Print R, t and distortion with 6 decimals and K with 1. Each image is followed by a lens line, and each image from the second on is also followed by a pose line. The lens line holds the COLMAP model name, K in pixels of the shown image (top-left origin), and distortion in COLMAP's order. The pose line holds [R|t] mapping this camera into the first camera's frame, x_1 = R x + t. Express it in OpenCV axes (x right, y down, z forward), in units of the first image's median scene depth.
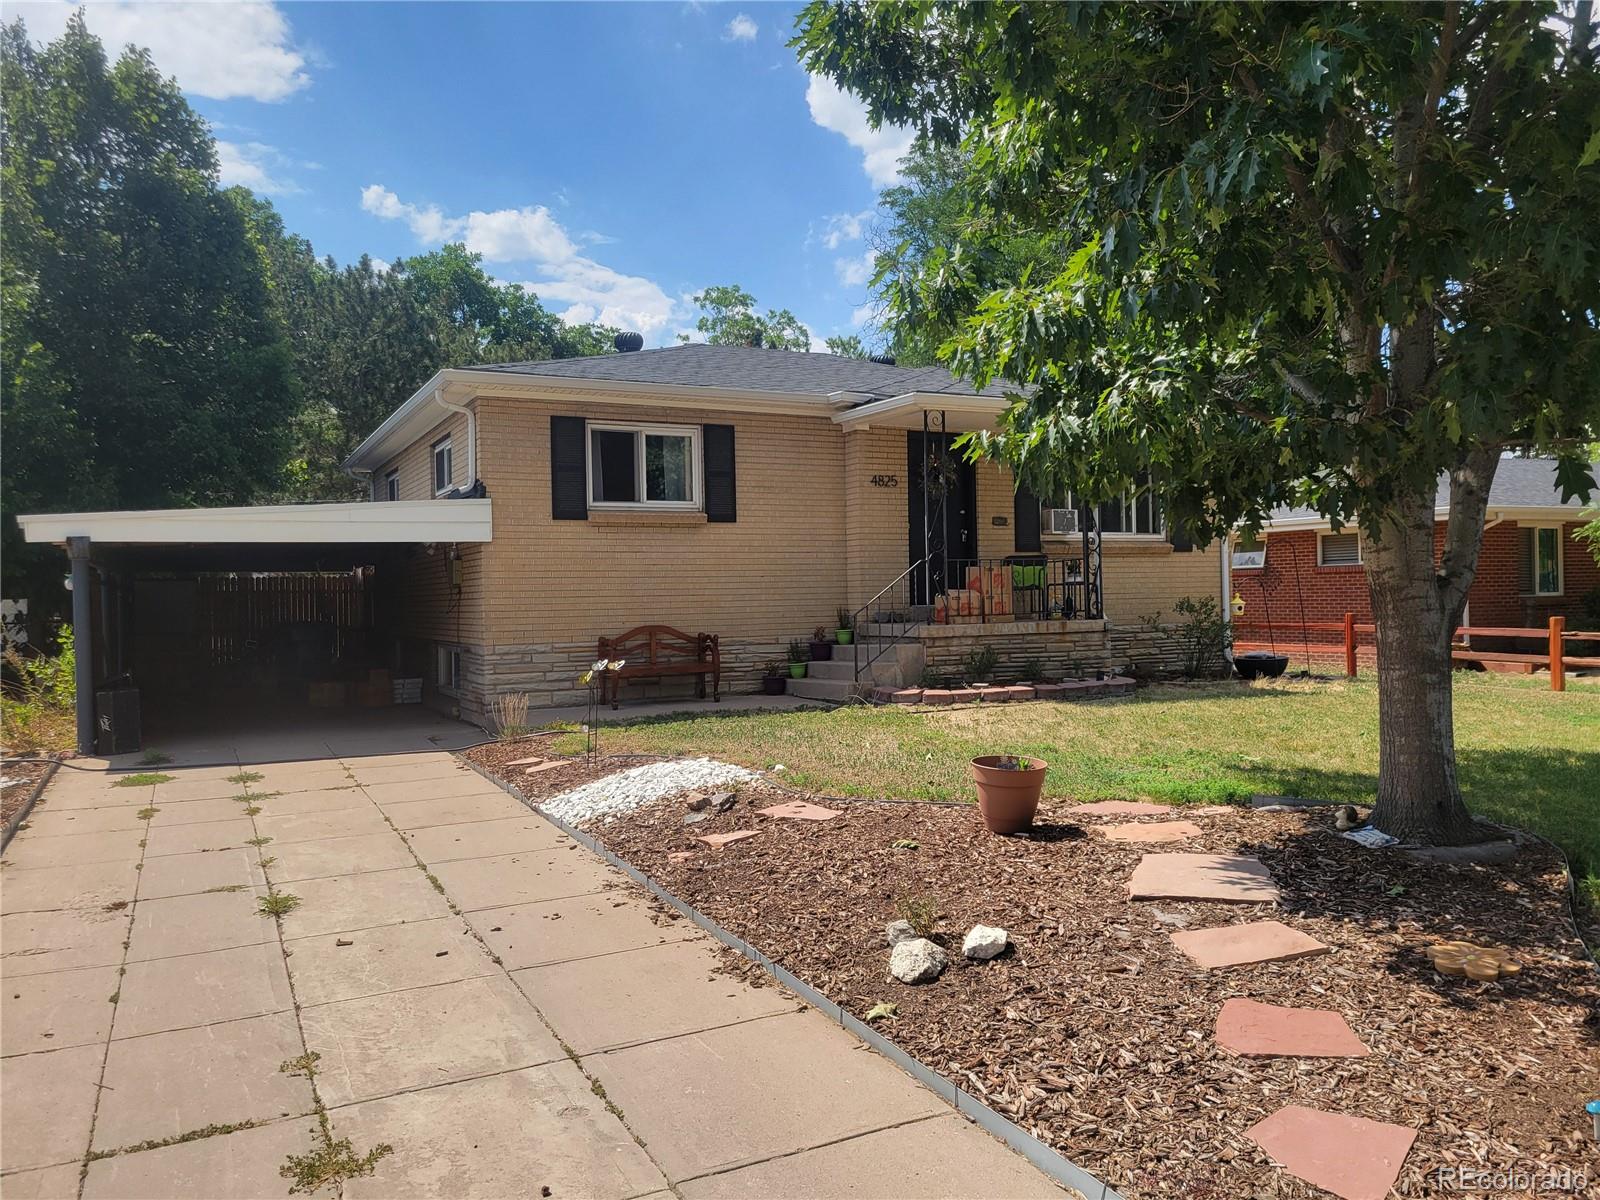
lens RADIAL K [[1207.6, 0, 810.3], [0, 1207.6, 611.7], [0, 0, 1]] dist [0.057854, -0.014600]
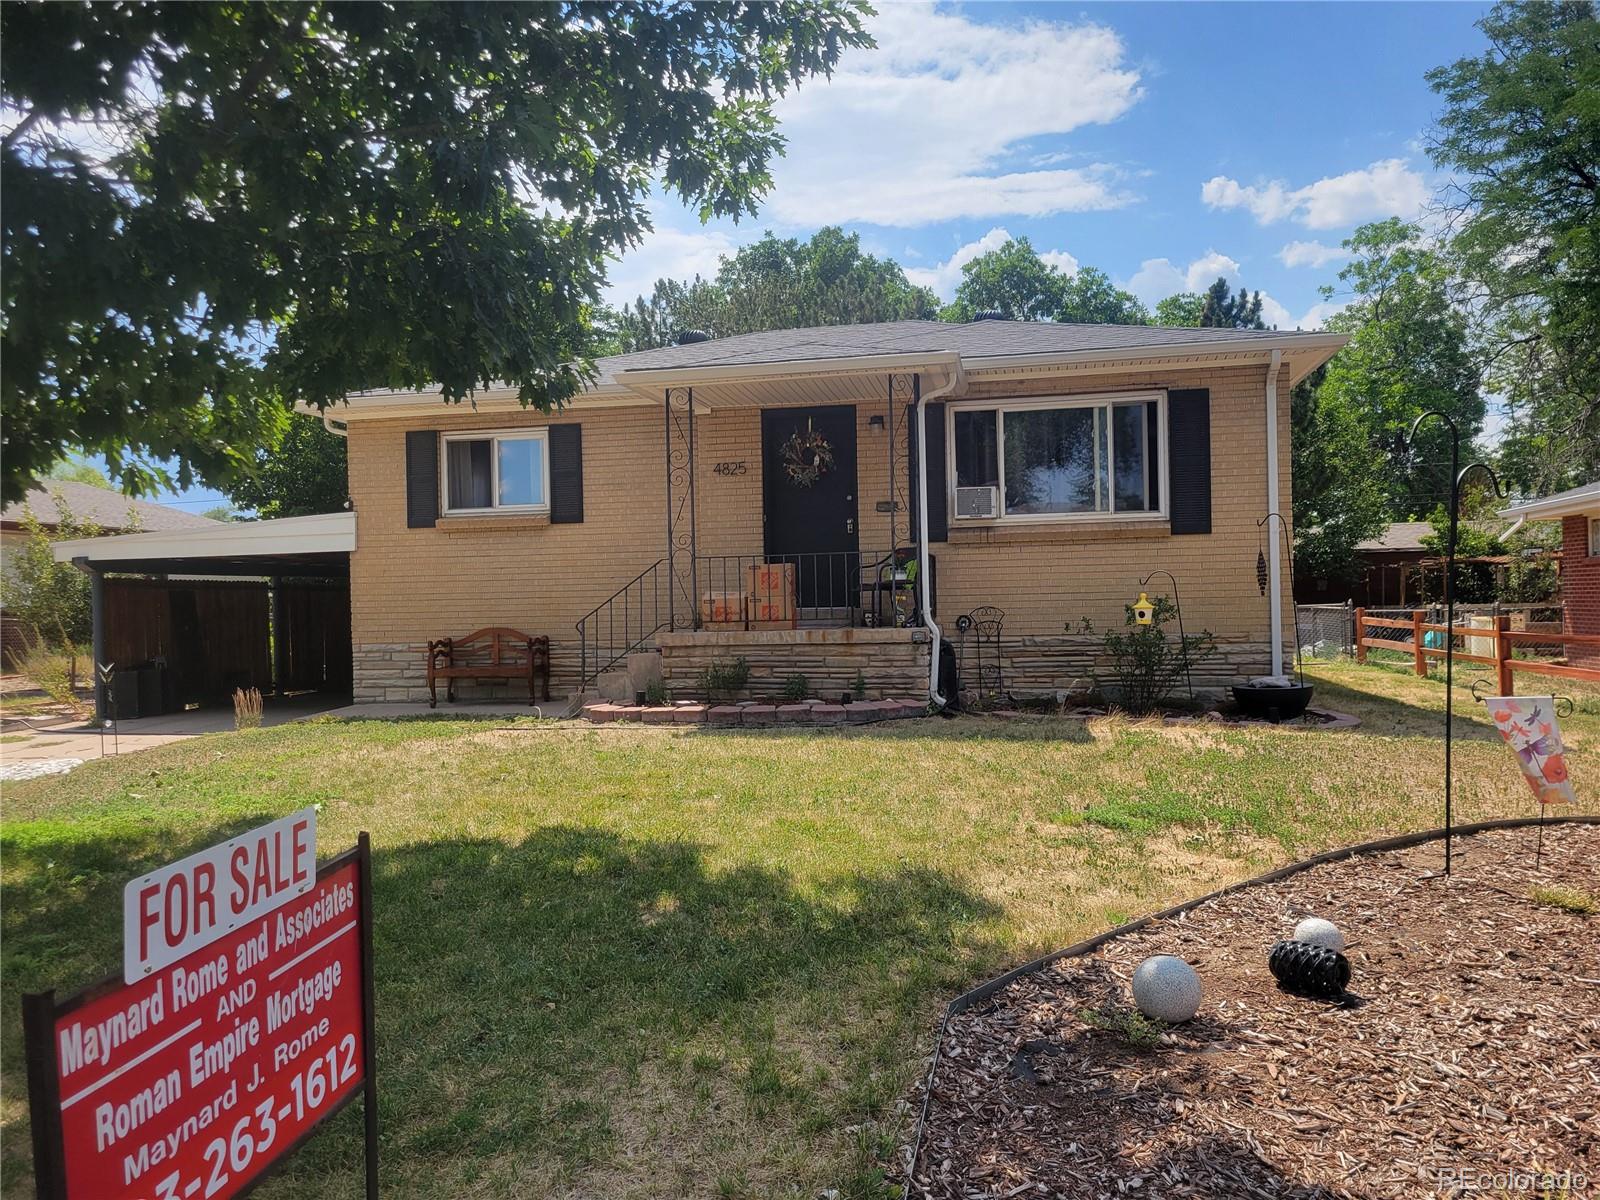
lens RADIAL K [[1207.6, 0, 805.3], [0, 1207.6, 590.1], [0, 0, 1]] dist [0.057854, -0.014600]
pose [[0.784332, -0.003632, -0.620330, 0.697739], [-0.001033, 0.999974, -0.007161, -0.012902], [0.620340, 0.006258, 0.784308, 0.354336]]
